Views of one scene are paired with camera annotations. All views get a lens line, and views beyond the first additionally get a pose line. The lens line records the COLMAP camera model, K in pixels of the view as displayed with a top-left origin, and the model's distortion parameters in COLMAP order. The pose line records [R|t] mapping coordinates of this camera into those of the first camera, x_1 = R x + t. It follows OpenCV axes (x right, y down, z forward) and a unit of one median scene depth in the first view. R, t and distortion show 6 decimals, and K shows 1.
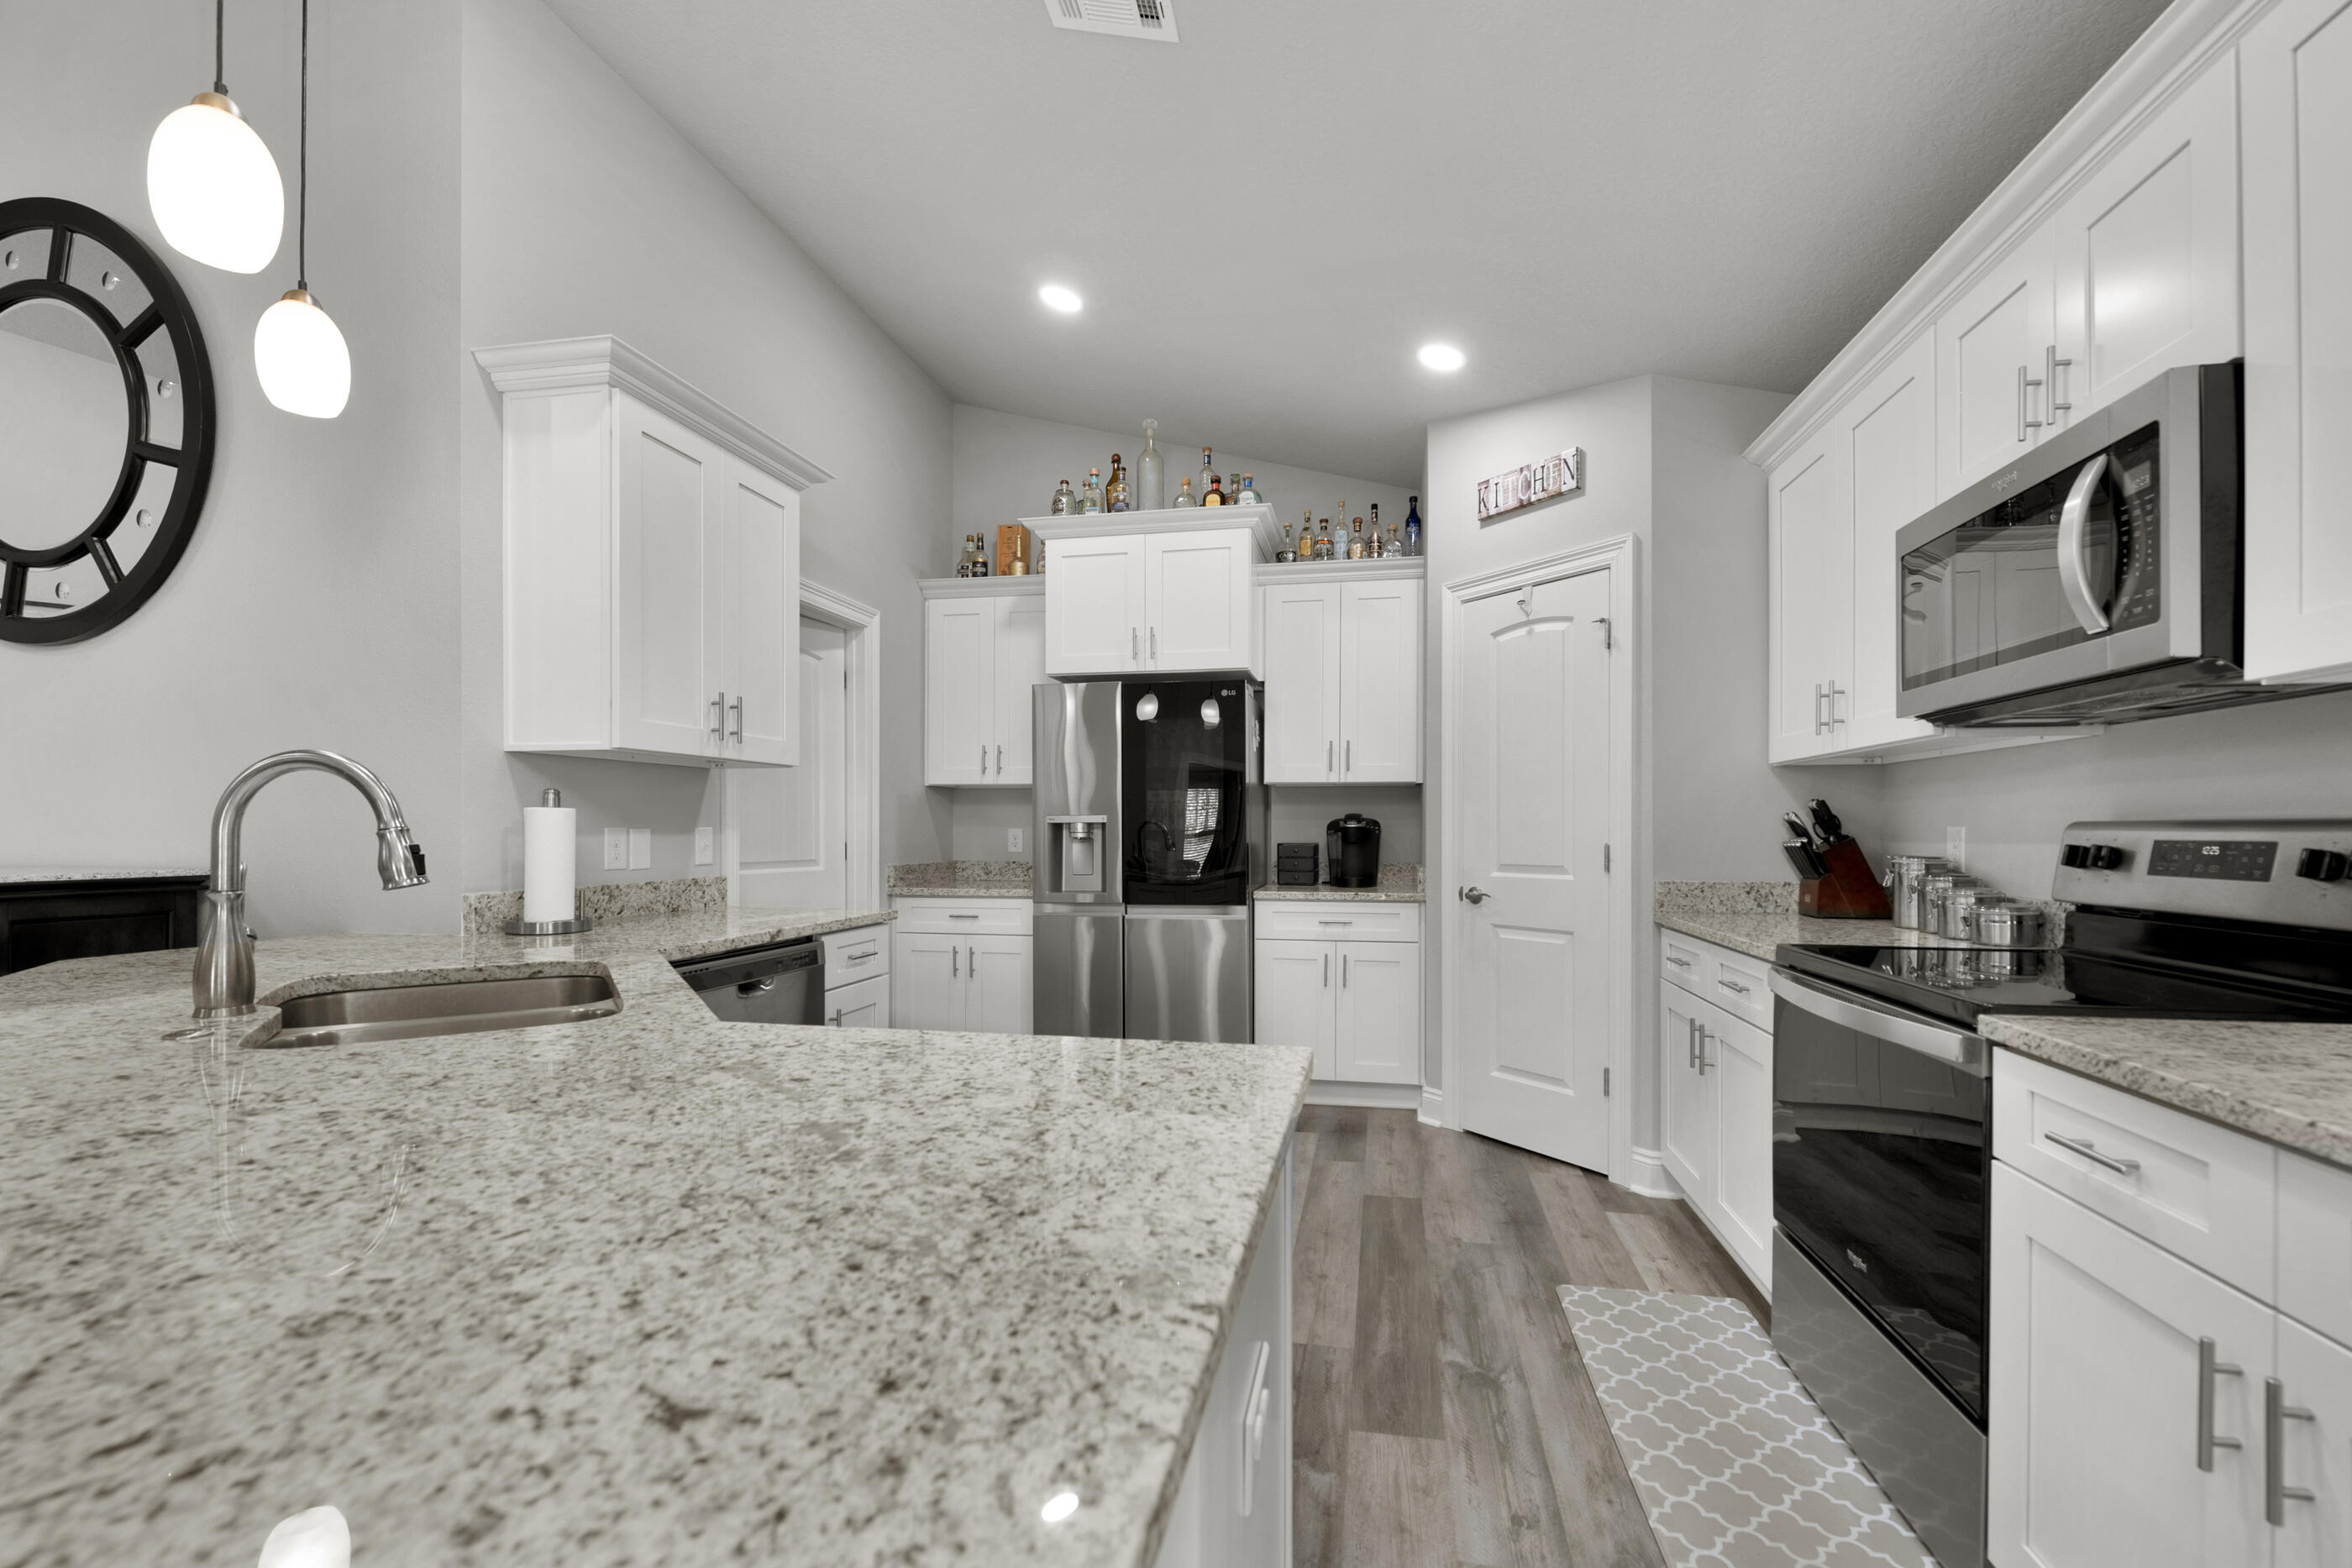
lens RADIAL K [[933.7, 0, 1233.7], [0, 933.7, 832.6], [0, 0, 1]] dist [0.001442, -0.003057]
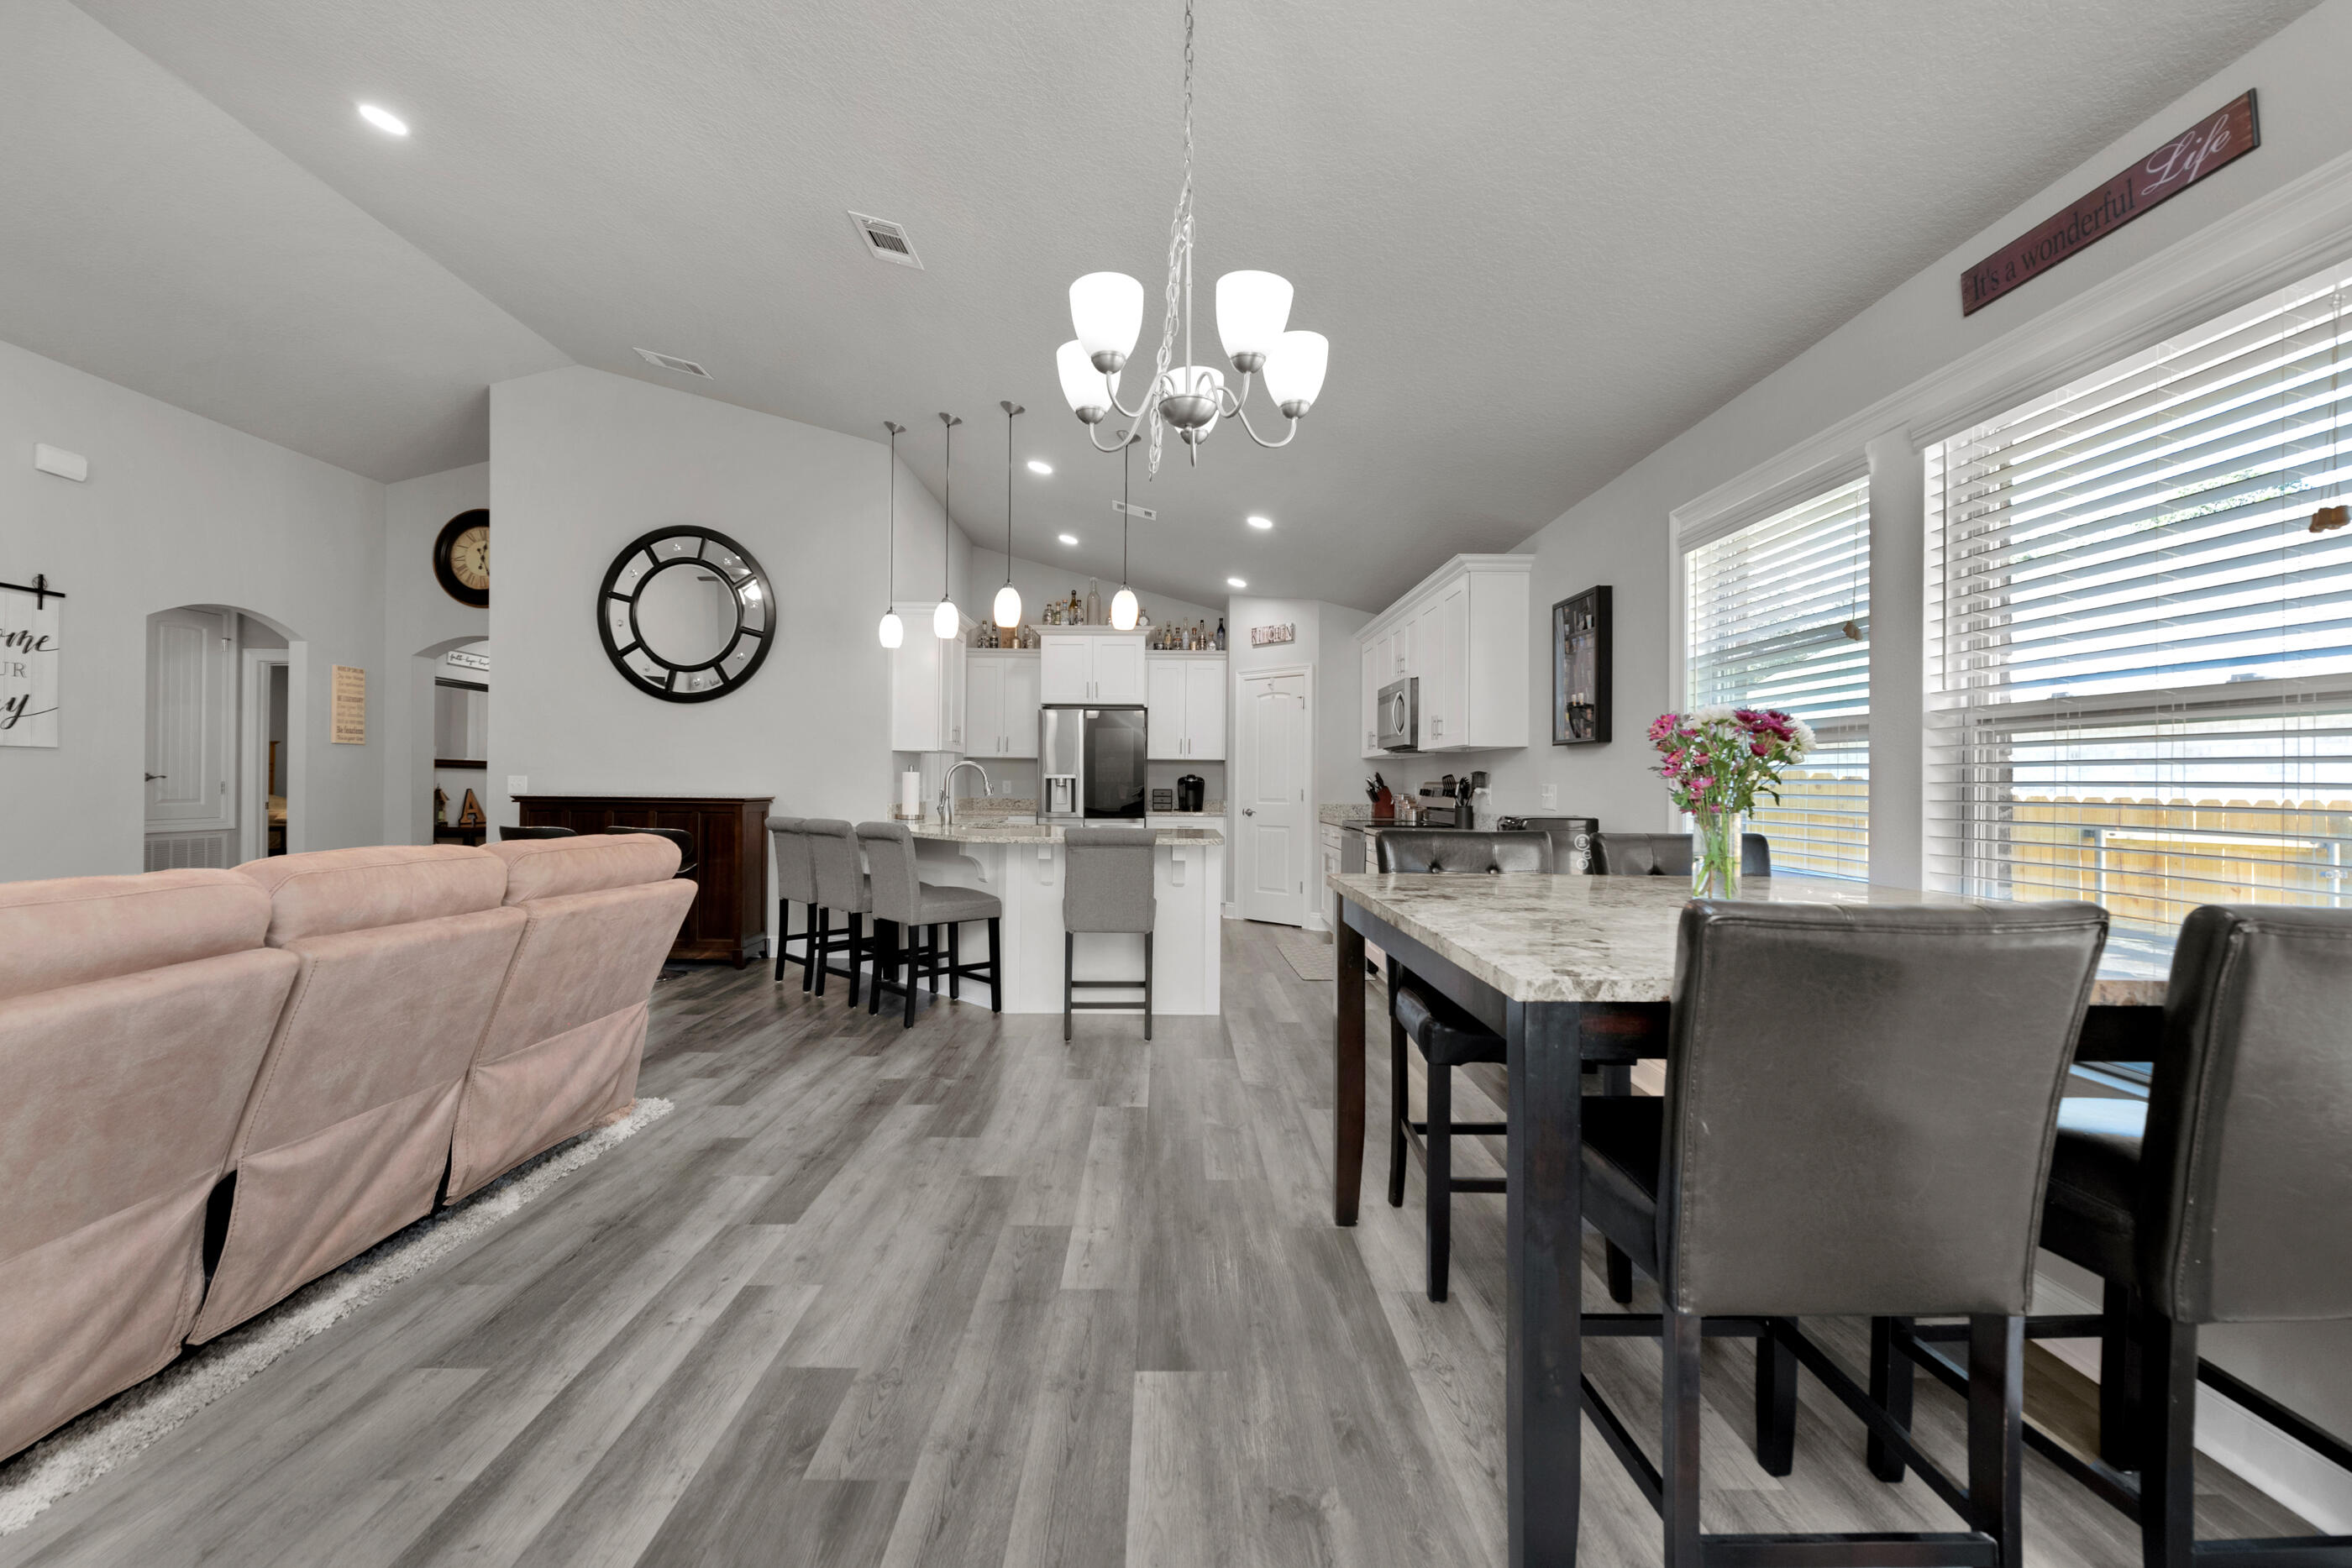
lens RADIAL K [[1033.5, 0, 1176.0], [0, 1033.5, 784.0], [0, 0, 1]] dist [0.002577, -0.005072]
pose [[0.984392, 0.007589, 0.175825, -0.348639], [-0.007436, 0.999971, -0.001530, 0.004163], [-0.175831, 0.000198, 0.984420, -1.398927]]
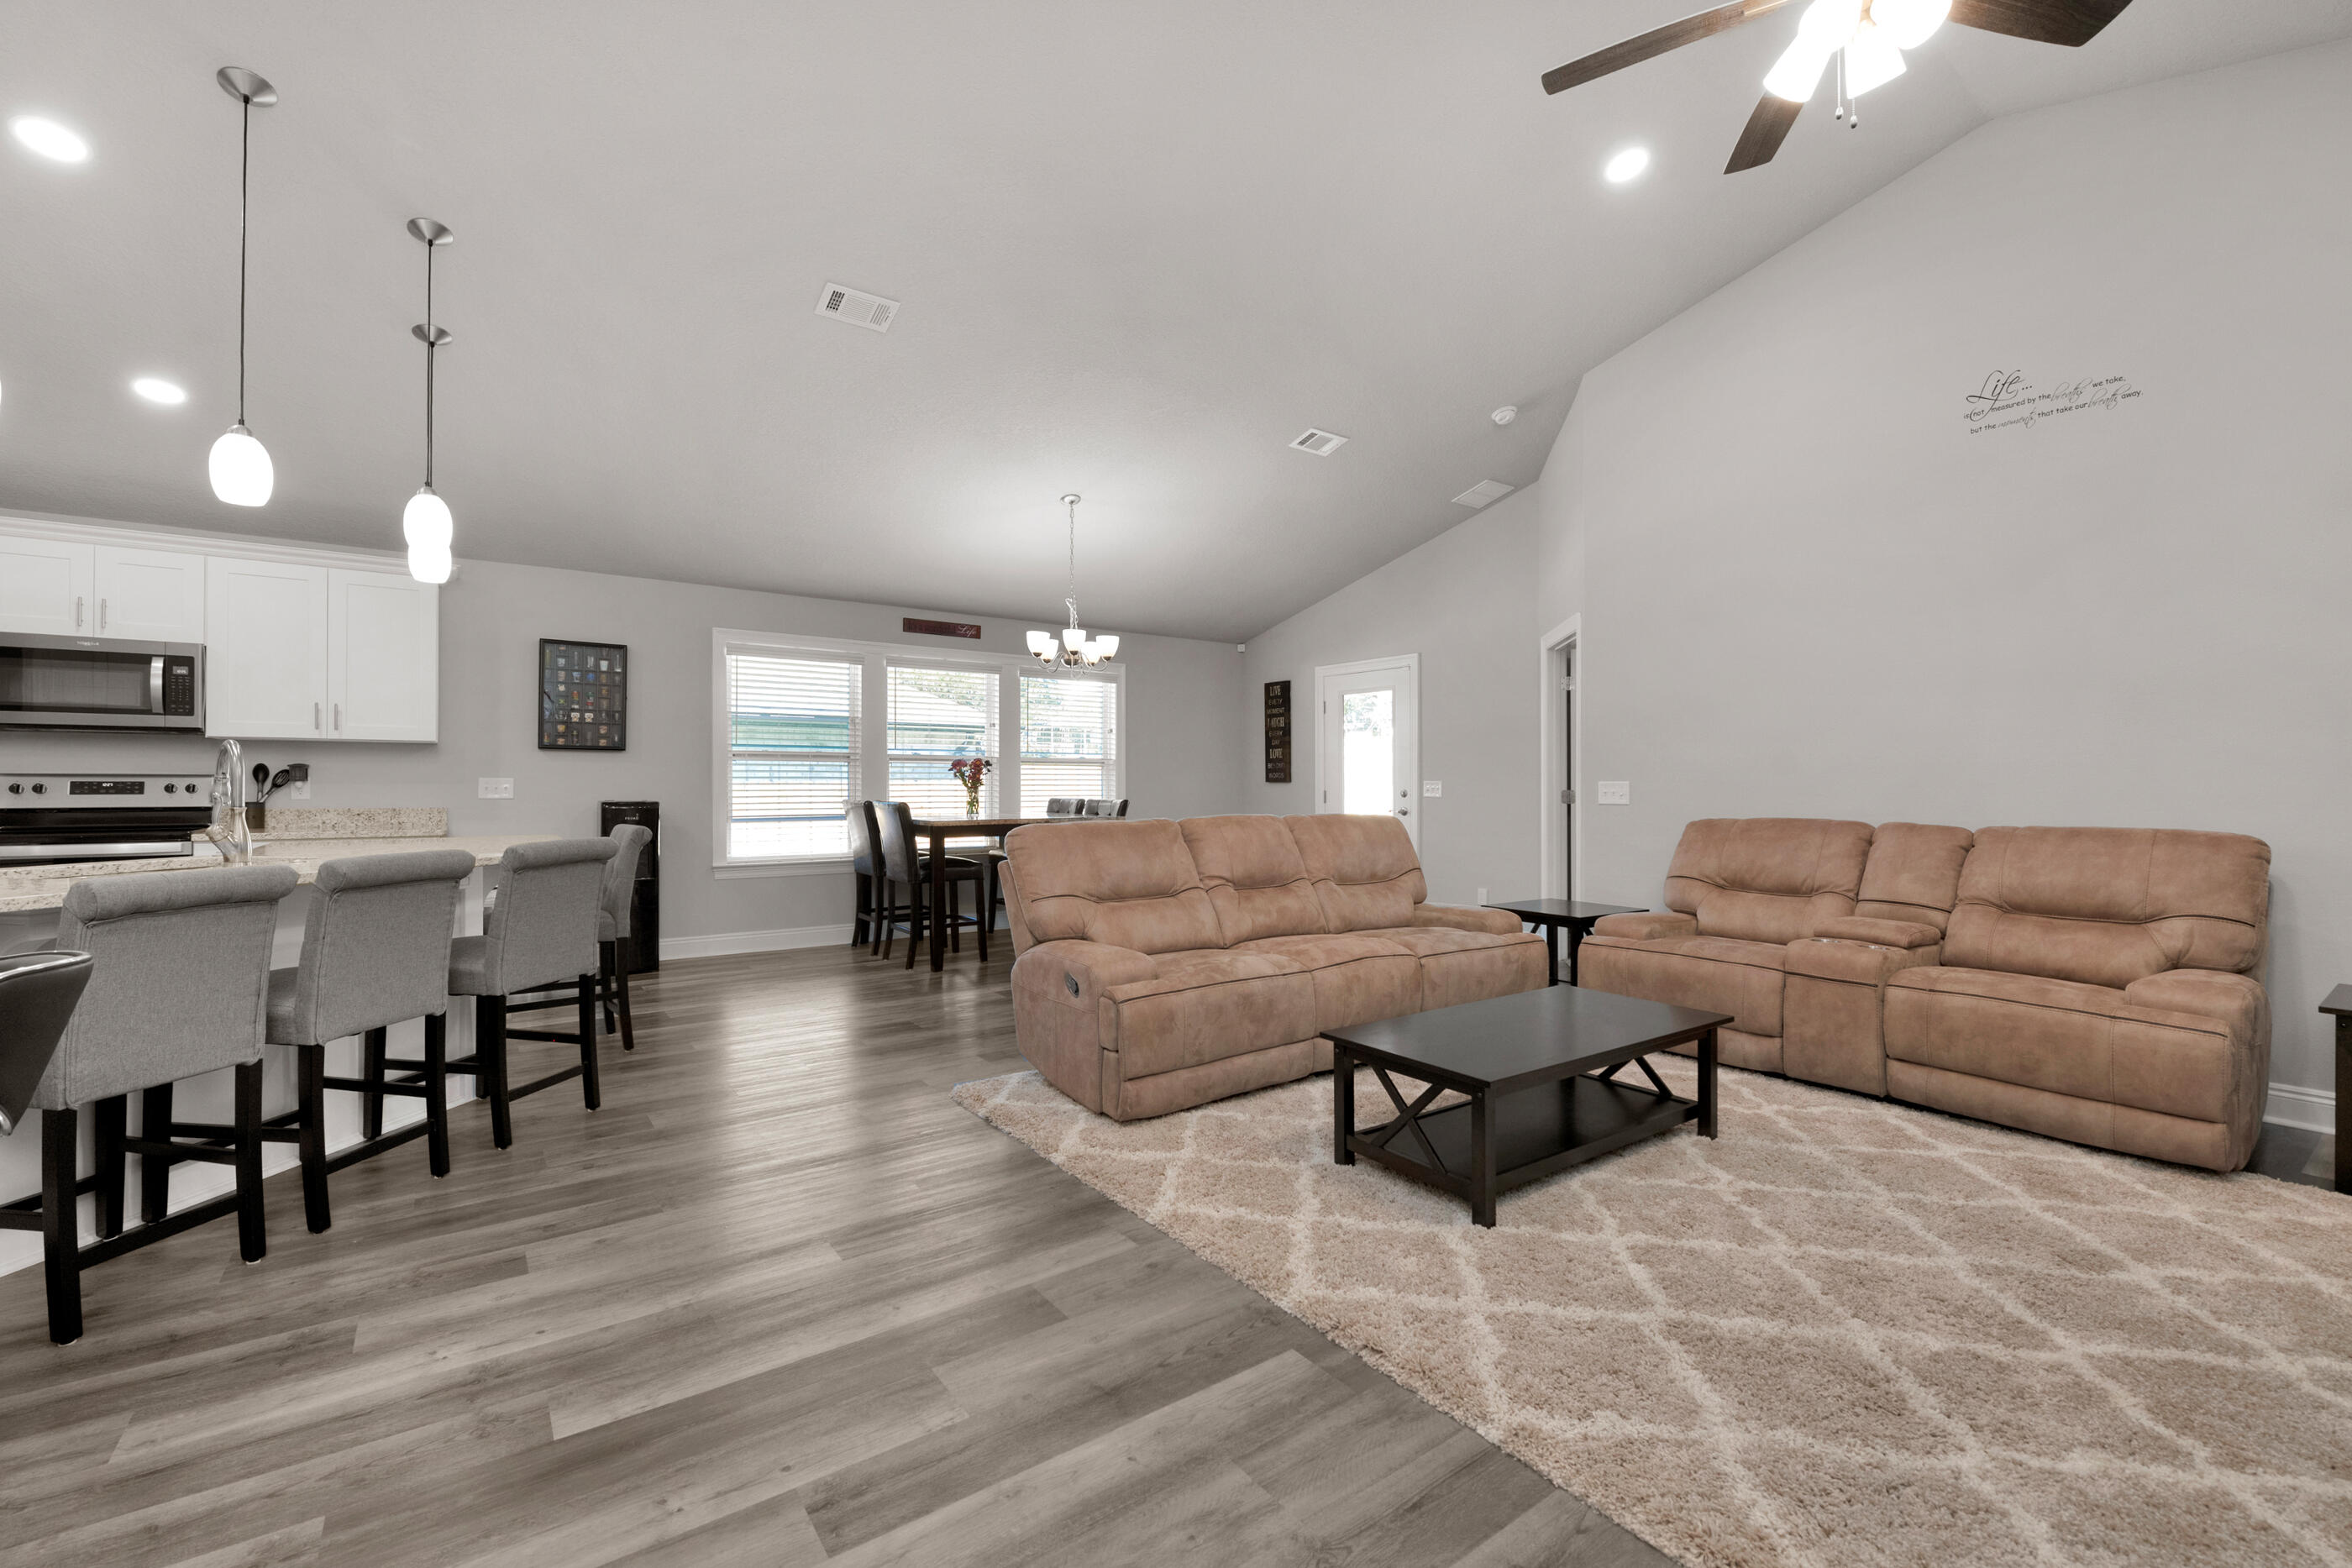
lens RADIAL K [[943.4, 0, 1208.2], [0, 943.4, 785.9], [0, 0, 1]] dist [0.005452, -0.003943]
pose [[-0.744789, -0.005655, 0.667276, -1.594808], [-0.001051, 0.999973, 0.007301, -0.001090], [-0.667300, 0.004736, -0.744774, 0.431568]]
